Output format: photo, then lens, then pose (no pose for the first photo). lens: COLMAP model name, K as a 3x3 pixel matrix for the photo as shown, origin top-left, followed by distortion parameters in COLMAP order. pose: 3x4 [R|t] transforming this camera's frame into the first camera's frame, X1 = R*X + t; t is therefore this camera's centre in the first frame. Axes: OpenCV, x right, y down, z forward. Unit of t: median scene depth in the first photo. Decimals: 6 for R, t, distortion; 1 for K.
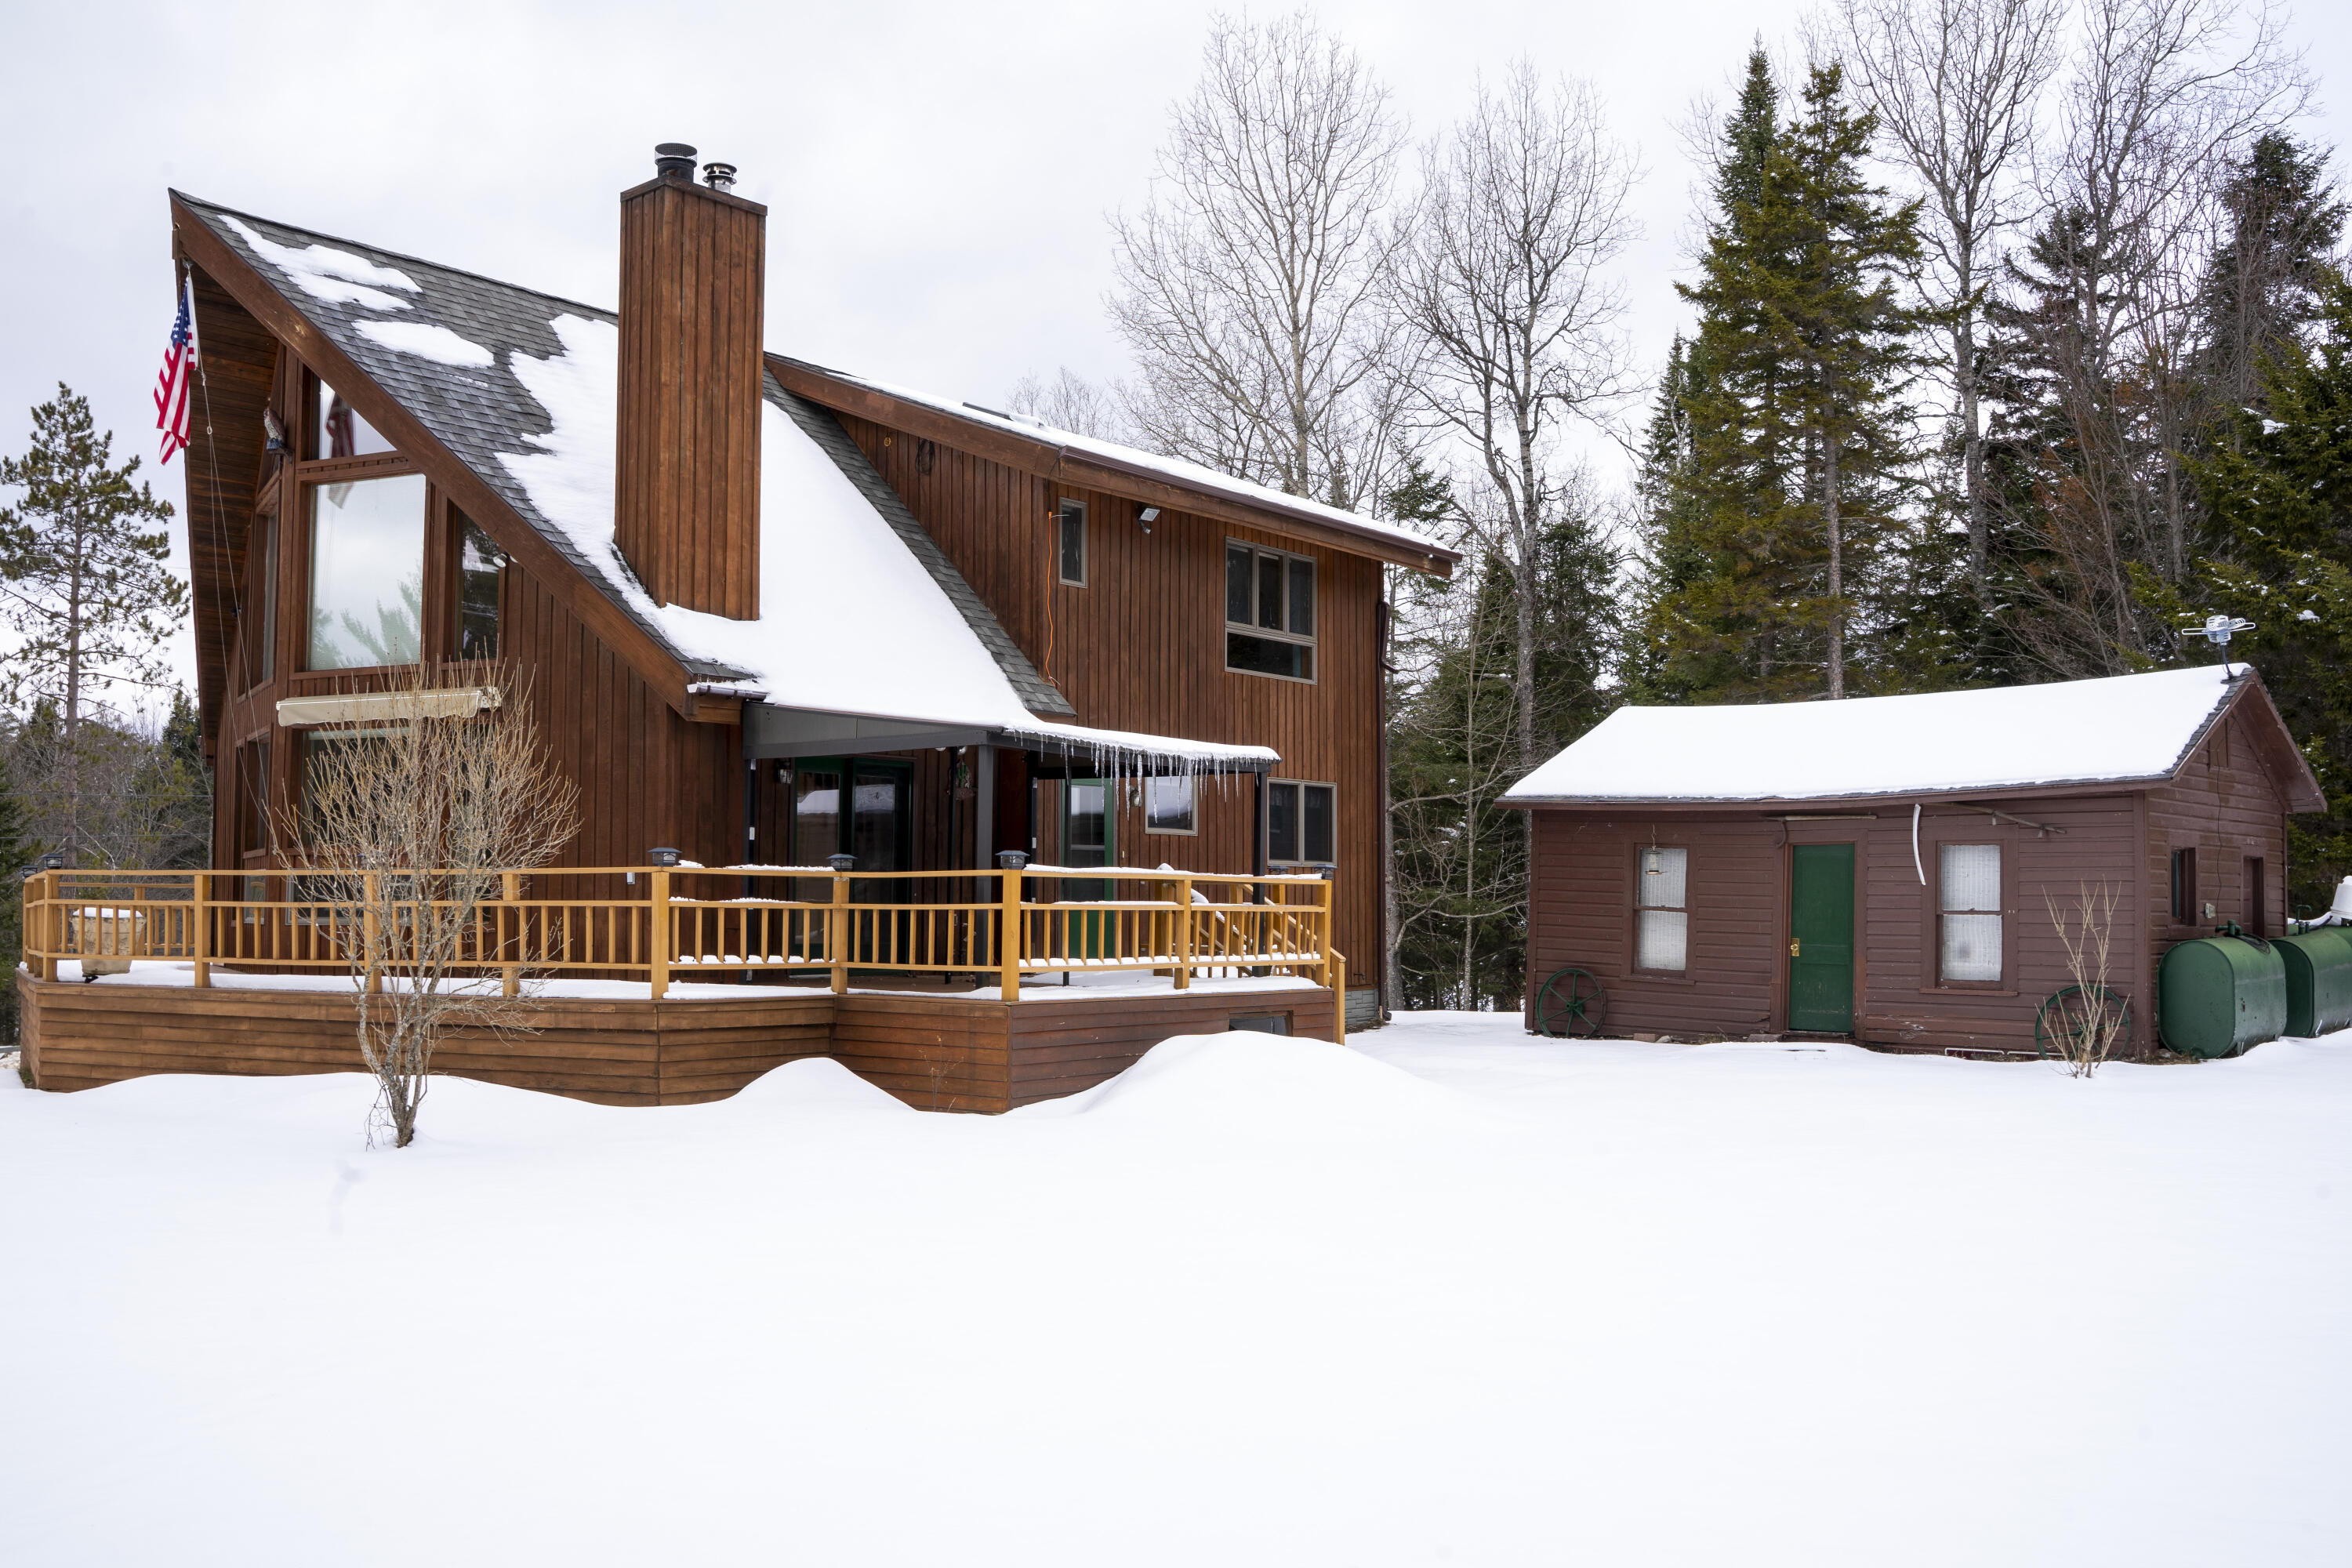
lens RADIAL K [[2156.1, 0, 1078.0], [0, 2156.1, 766.9], [0, 0, 1]] dist [-0.112688, 0.106004]
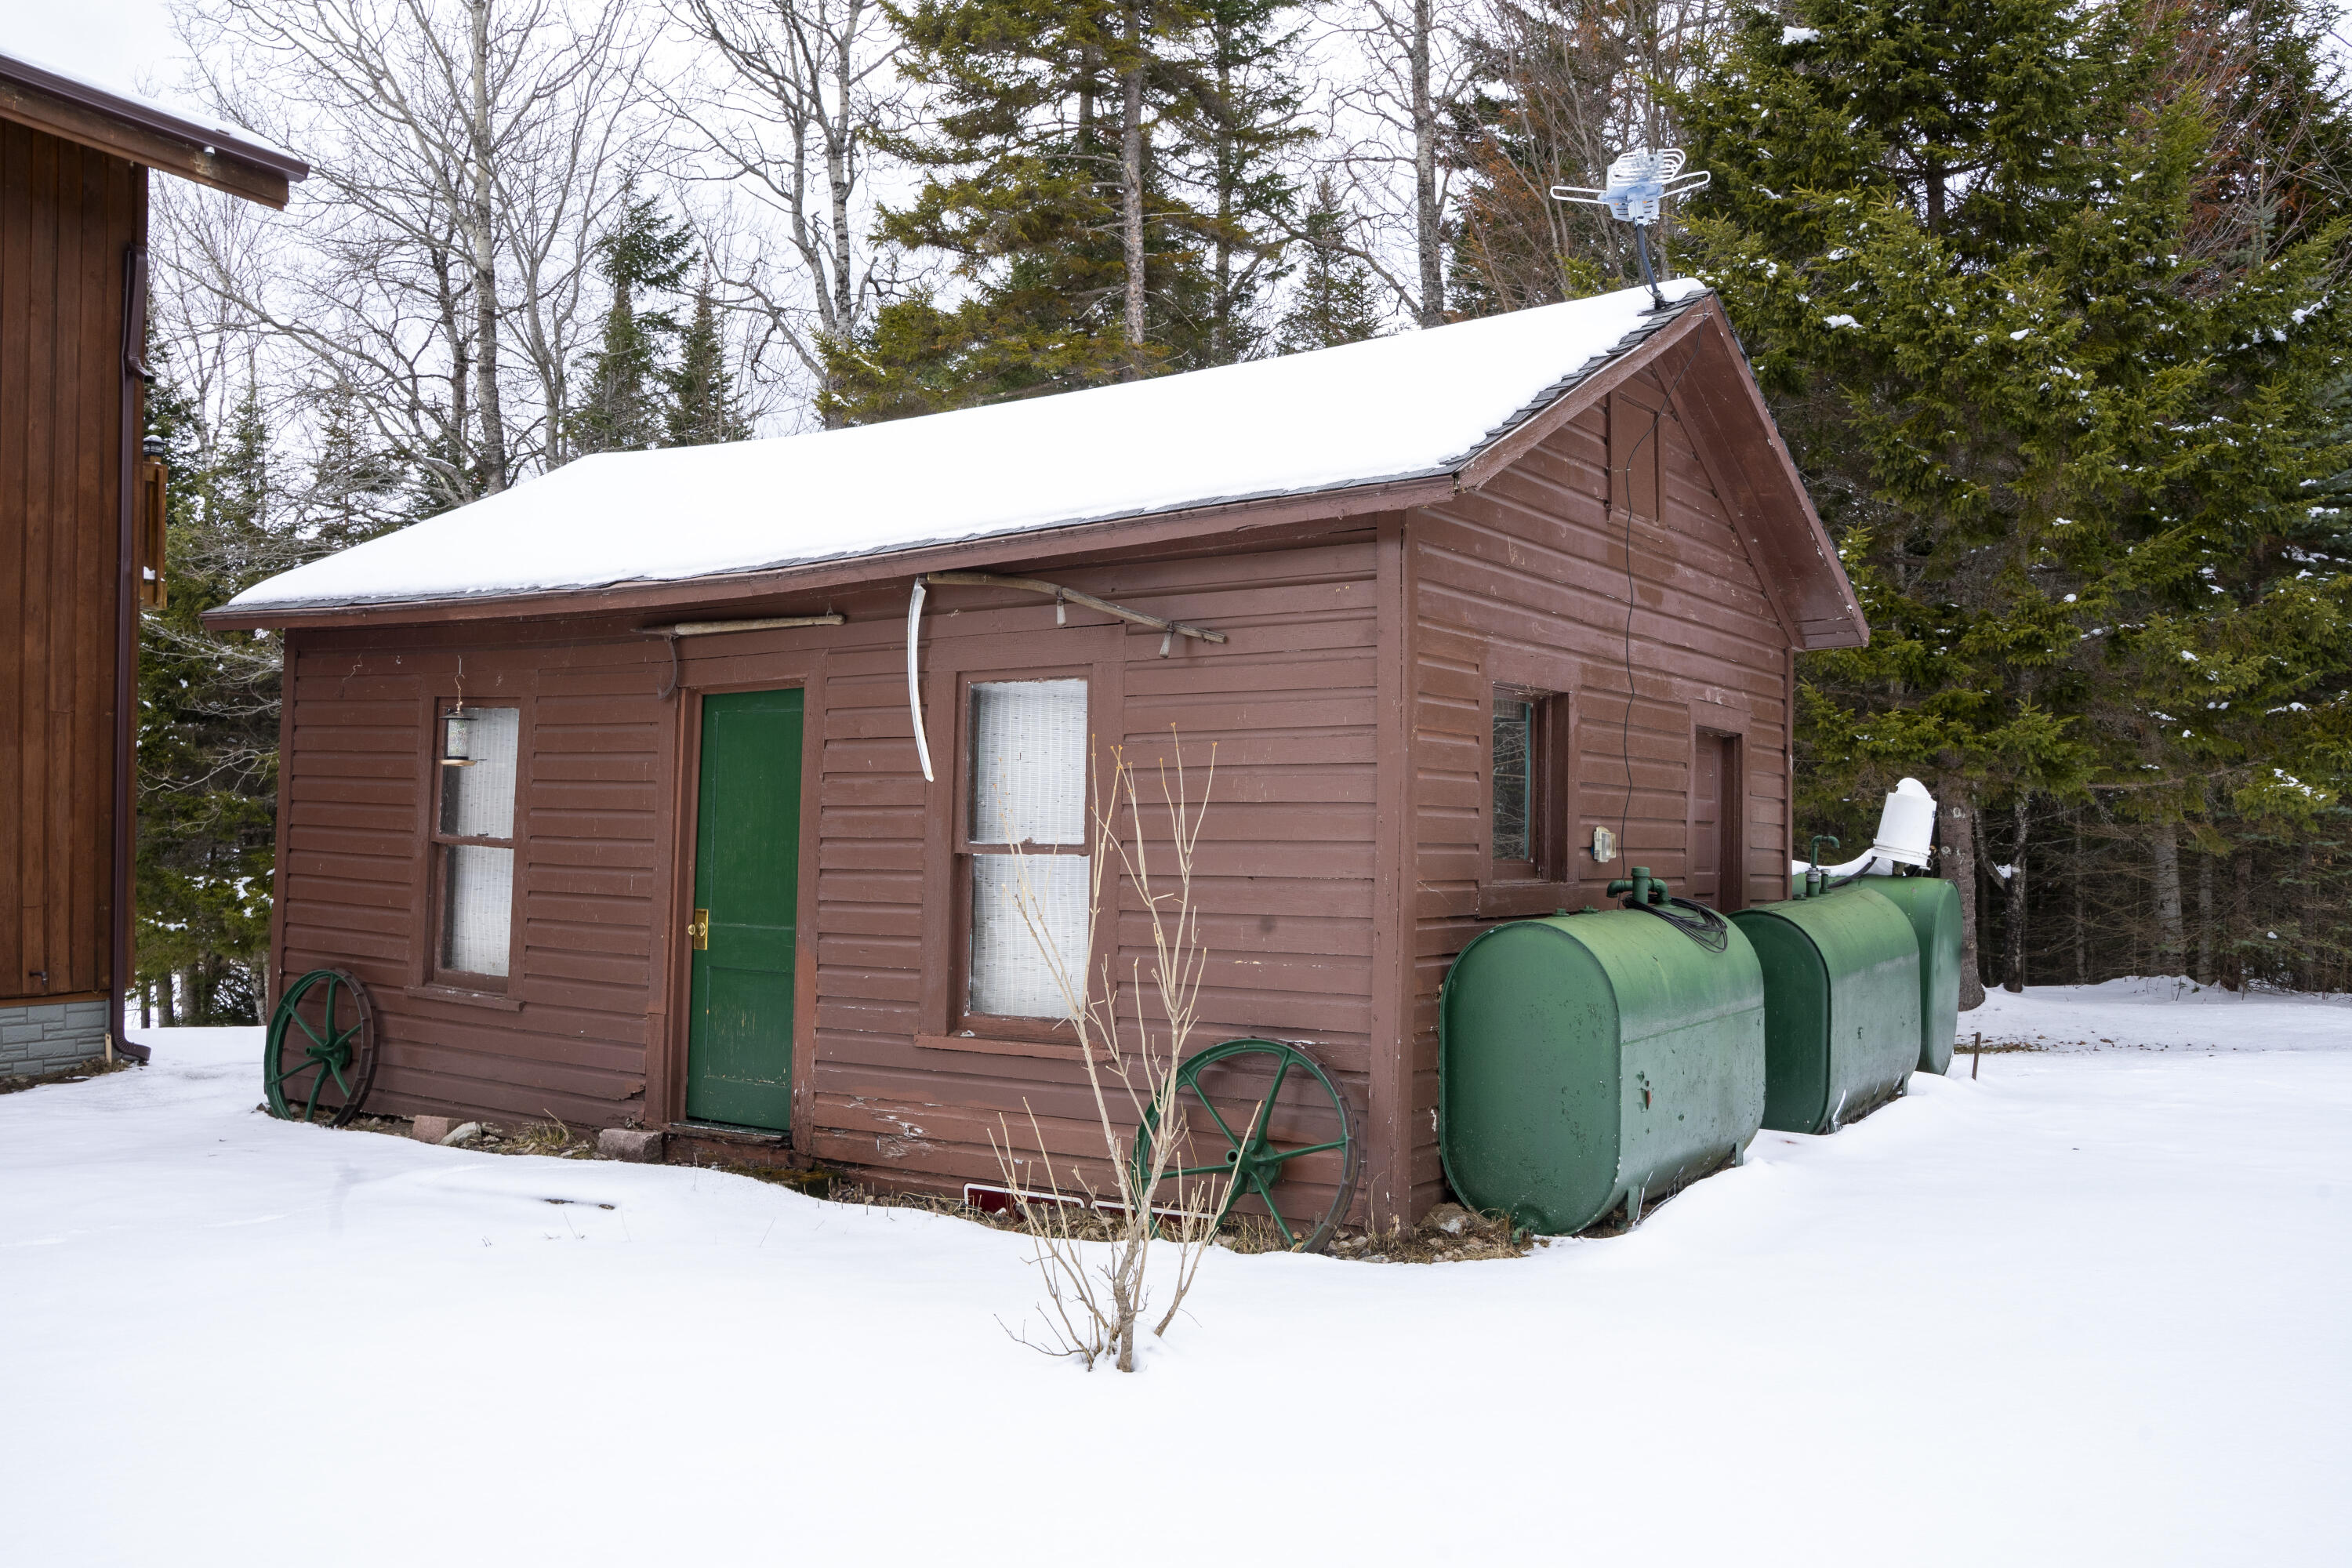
lens RADIAL K [[2030.8, 0, 1176.0], [0, 2030.8, 784.0], [0, 0, 1]] dist [-0.071341, 0.002250]
pose [[0.980555, 0.003426, 0.196212, 0.326537], [-0.009729, 0.999467, 0.031167, 0.038613], [-0.196001, -0.032470, 0.980066, 0.540023]]
